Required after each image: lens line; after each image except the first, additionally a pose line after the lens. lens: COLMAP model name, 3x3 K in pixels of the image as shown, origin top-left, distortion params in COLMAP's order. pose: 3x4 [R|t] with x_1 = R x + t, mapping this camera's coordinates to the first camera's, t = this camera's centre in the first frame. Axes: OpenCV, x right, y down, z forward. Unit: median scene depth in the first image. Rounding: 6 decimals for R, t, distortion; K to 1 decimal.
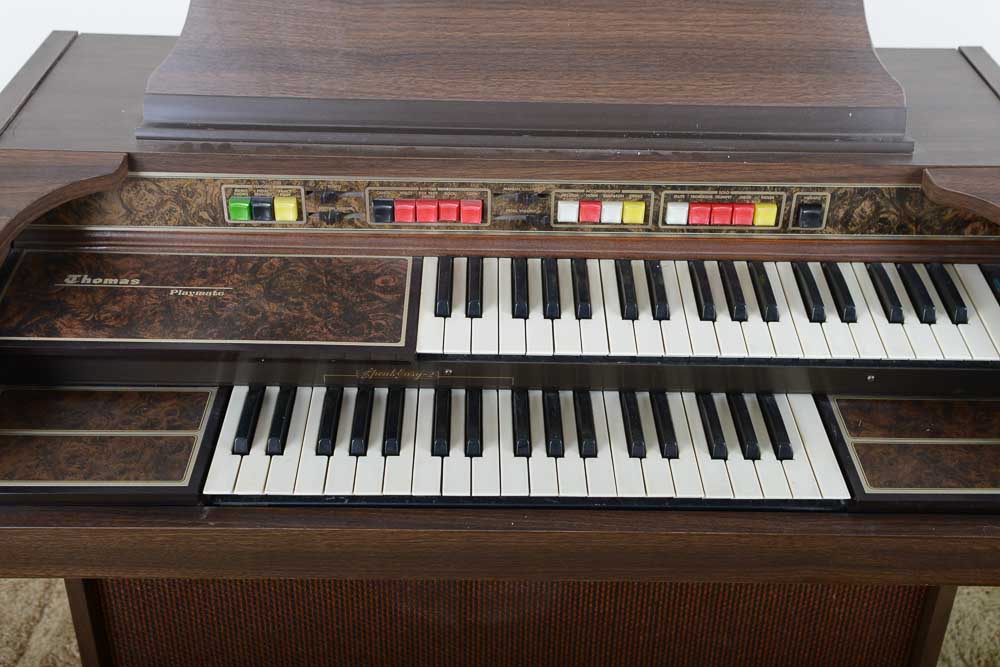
lens RADIAL K [[1254.7, 0, 500.0], [0, 1254.7, 333.5], [0, 0, 1]] dist [0.065125, 0.031039]
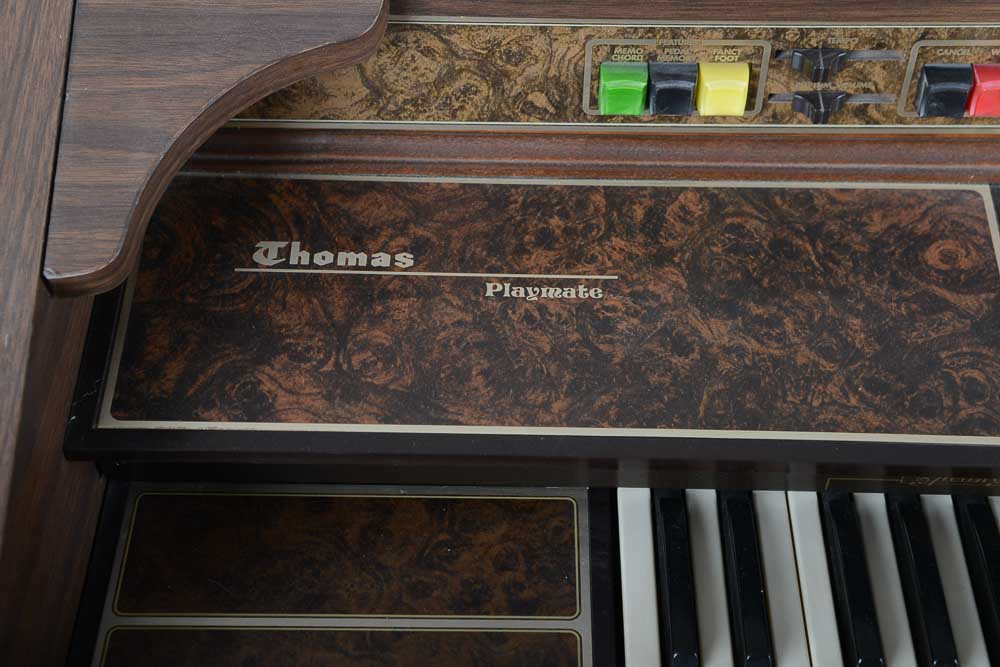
lens RADIAL K [[1635.4, 0, 500.0], [0, 1635.4, 333.5], [0, 0, 1]] dist [0.141705, 0.071210]
pose [[0.999738, 0.007349, -0.021689, -0.240345], [-0.001860, 0.970041, 0.242935, -0.159192], [0.022824, -0.242831, 0.969800, 0.415681]]
